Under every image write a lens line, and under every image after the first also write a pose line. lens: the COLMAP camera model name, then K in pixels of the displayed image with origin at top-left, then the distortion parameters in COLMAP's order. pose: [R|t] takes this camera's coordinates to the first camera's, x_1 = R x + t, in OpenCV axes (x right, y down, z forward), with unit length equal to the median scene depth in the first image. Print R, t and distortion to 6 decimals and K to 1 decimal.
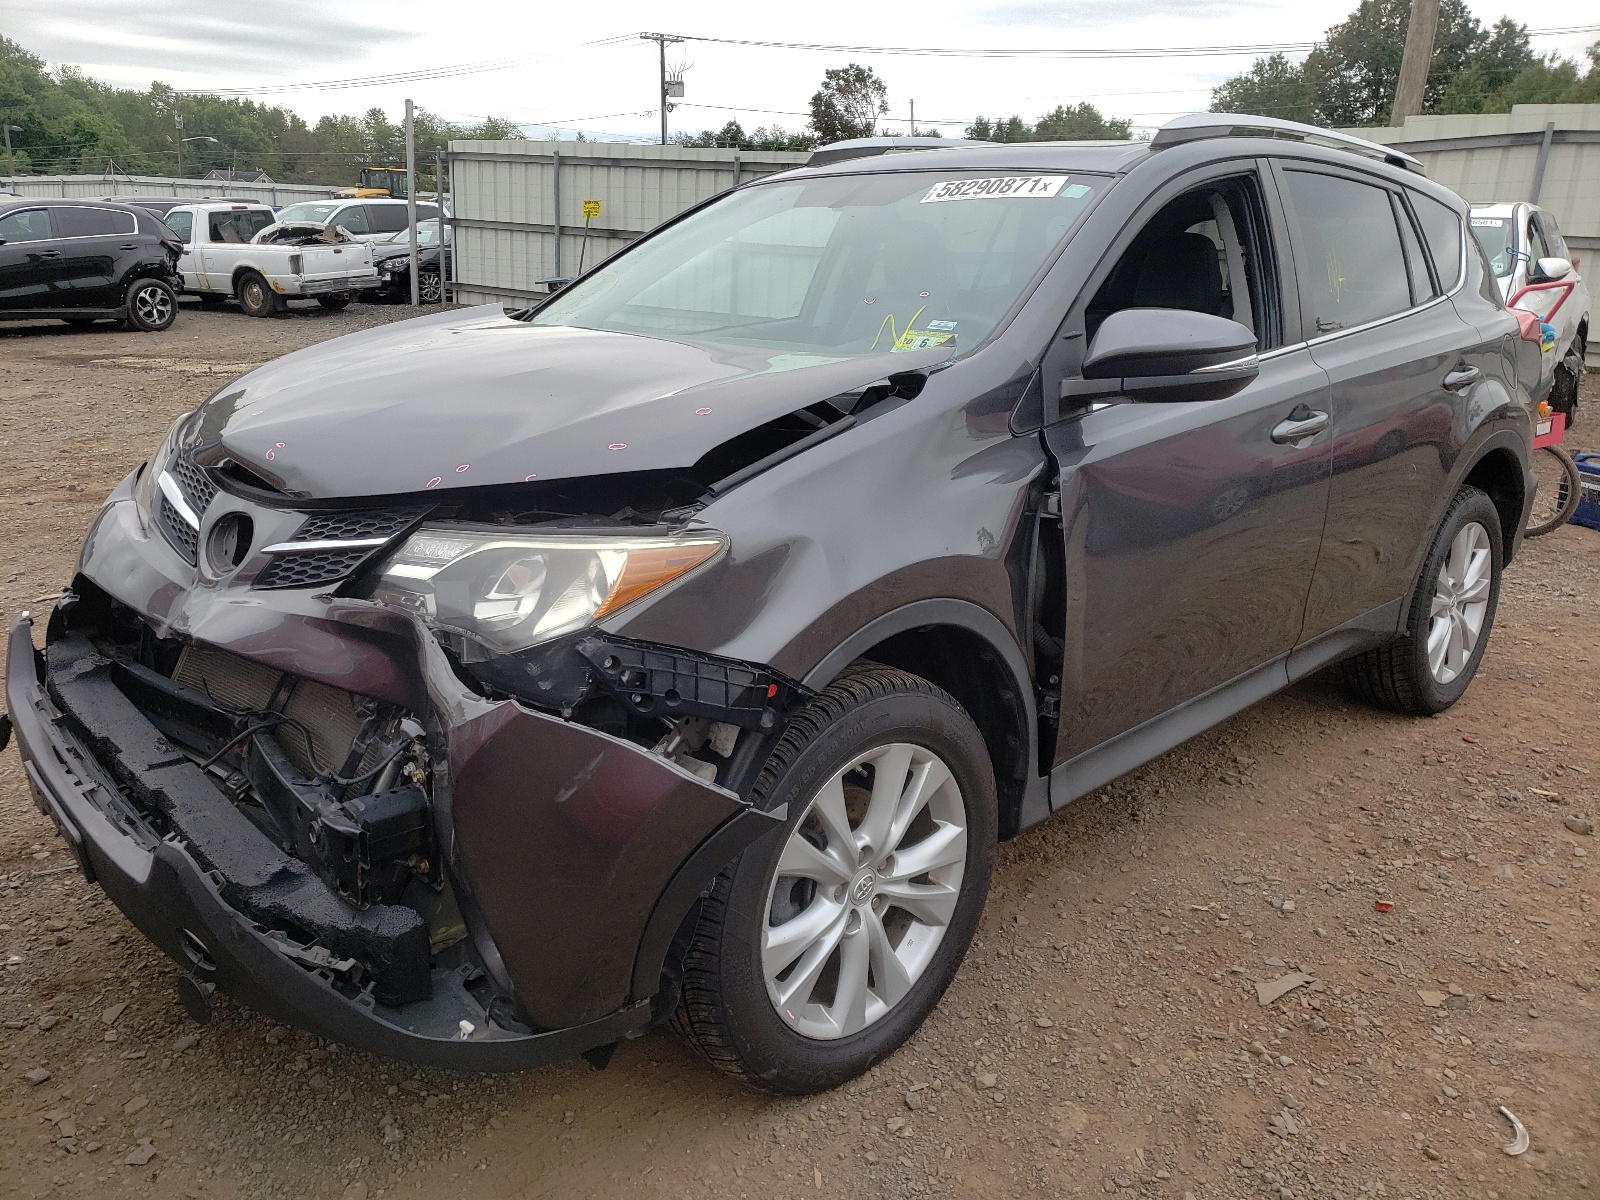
lens RADIAL K [[1278.9, 0, 799.3], [0, 1278.9, 560.2], [0, 0, 1]] dist [0.027091, 0.004705]
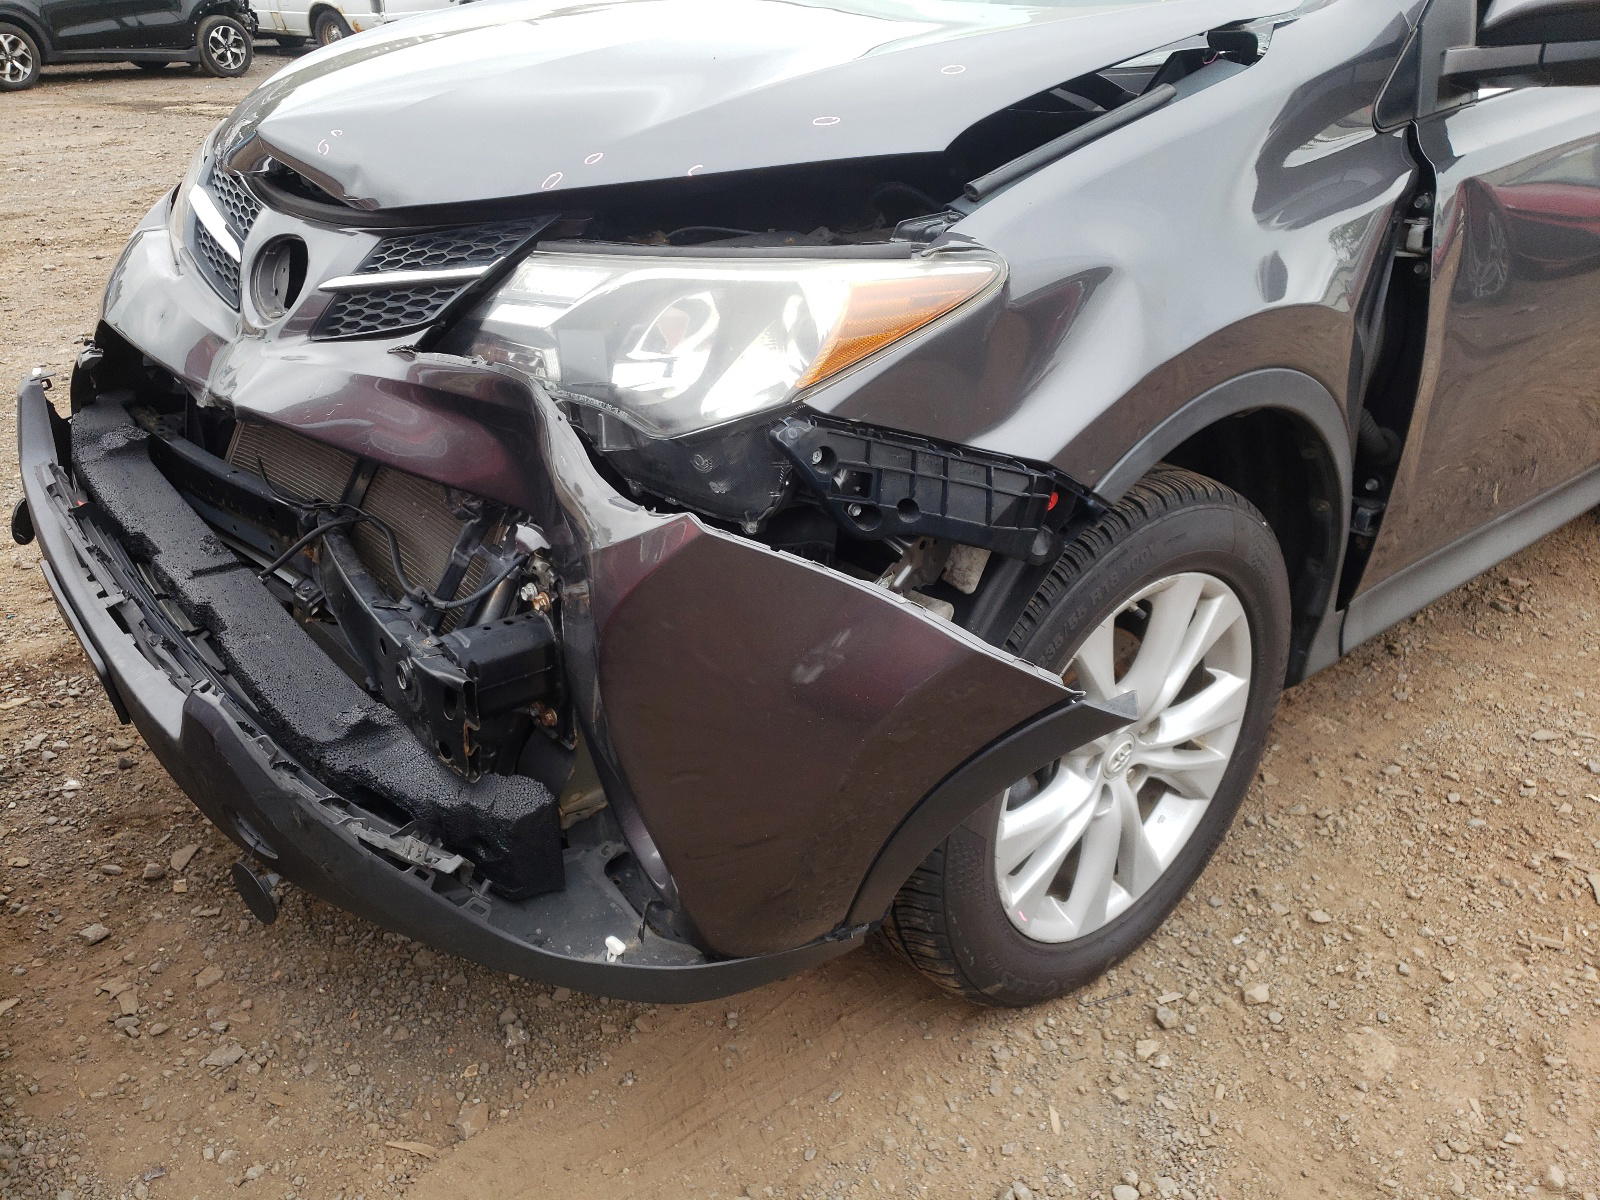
lens RADIAL K [[1278.9, 0, 799.3], [0, 1278.9, 560.2], [0, 0, 1]] dist [0.027091, 0.004705]
pose [[0.997328, 0.025584, -0.068422, -0.091615], [-0.013871, 0.985948, 0.166473, 0.019339], [0.071719, -0.165080, 0.983669, 0.271603]]
